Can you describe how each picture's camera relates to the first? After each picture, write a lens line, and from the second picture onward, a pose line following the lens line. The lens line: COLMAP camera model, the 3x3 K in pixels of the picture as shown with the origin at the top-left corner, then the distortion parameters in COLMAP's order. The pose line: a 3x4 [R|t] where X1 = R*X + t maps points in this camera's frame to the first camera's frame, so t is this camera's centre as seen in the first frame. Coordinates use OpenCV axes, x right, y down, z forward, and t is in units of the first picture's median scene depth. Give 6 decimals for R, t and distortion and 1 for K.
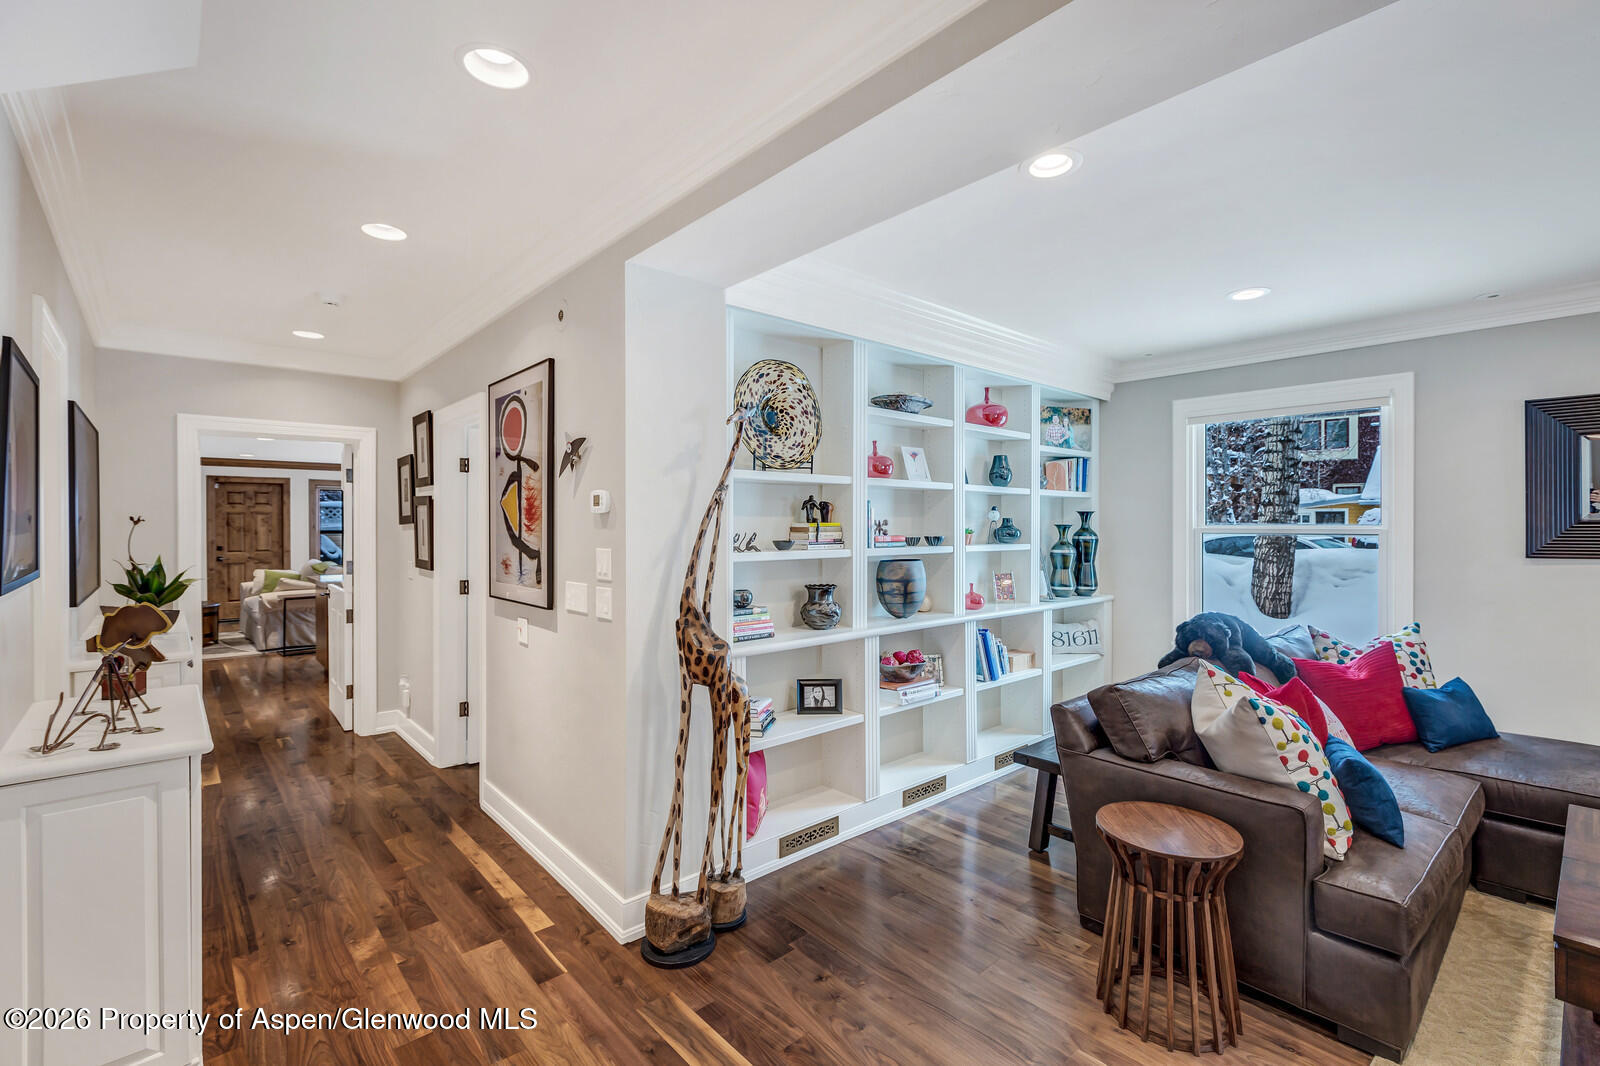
lens RADIAL K [[719.9, 0, 802.8], [0, 719.9, 524.5], [0, 0, 1]] dist [-0.000063, -0.000105]
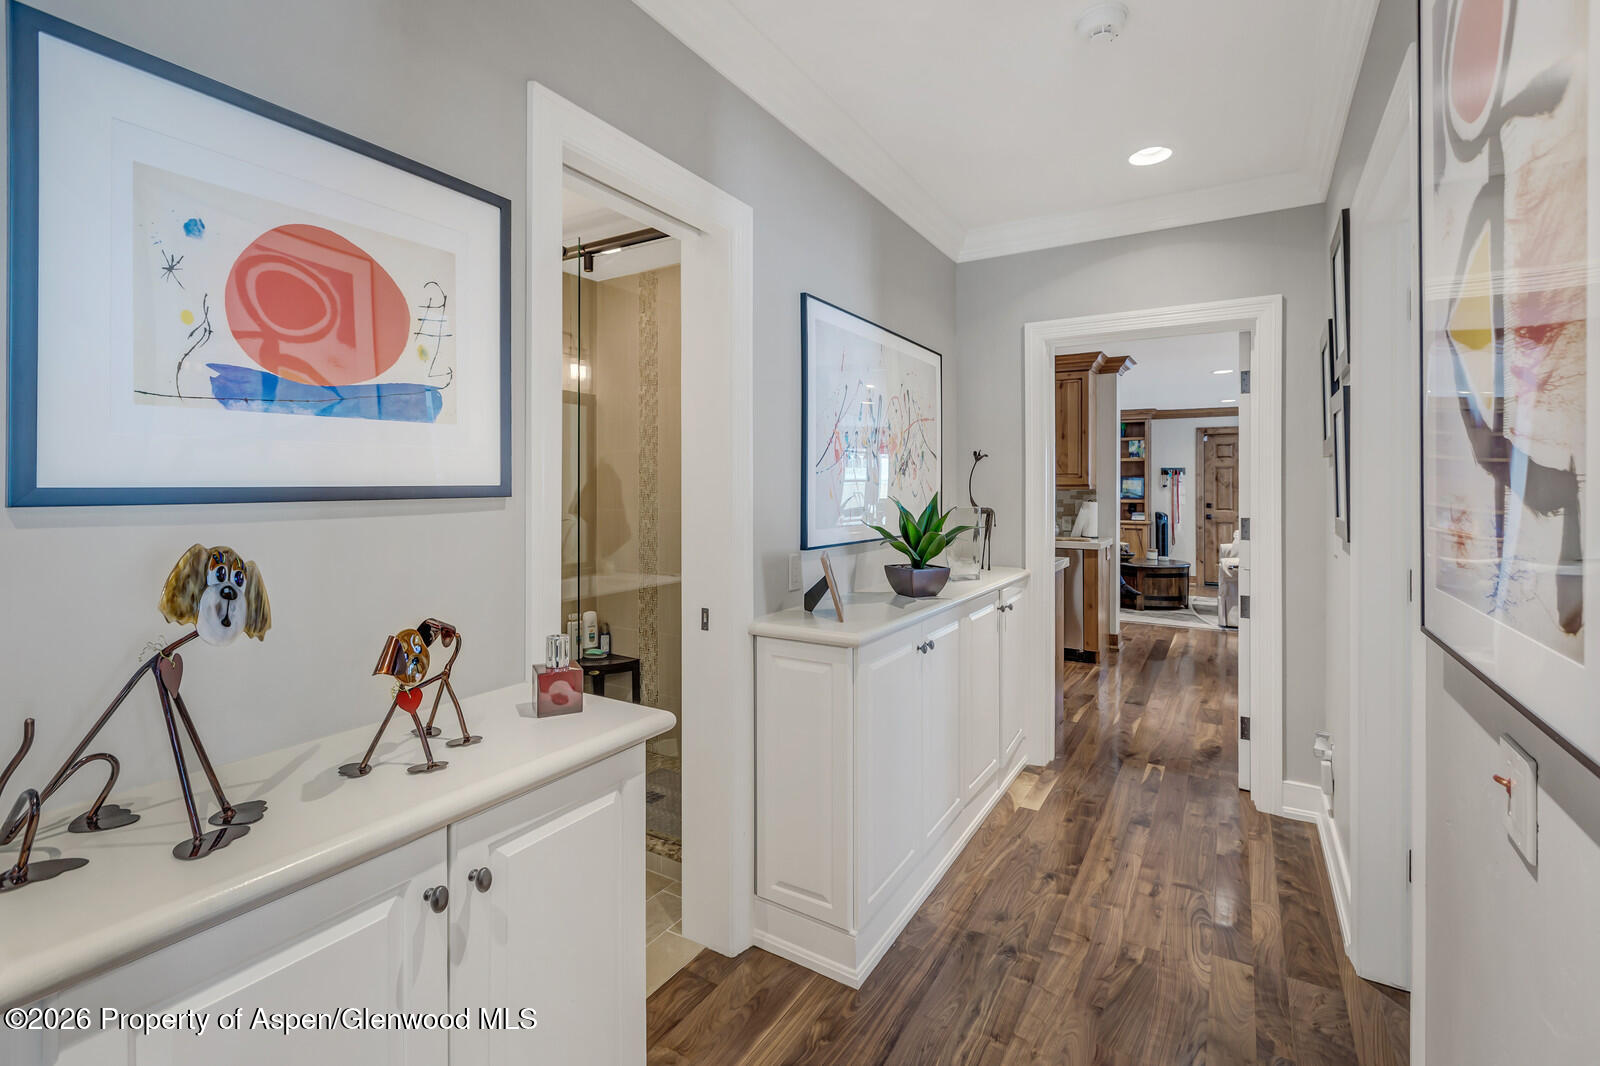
lens RADIAL K [[719.9, 0, 811.8], [0, 719.9, 485.1], [0, 0, 1]] dist [-0.000063, -0.000105]
pose [[0.300213, 0.000566, -0.953872, -0.150136], [-0.008293, 0.999964, -0.002017, 0.026387], [0.953836, 0.008516, 0.300207, 0.461963]]
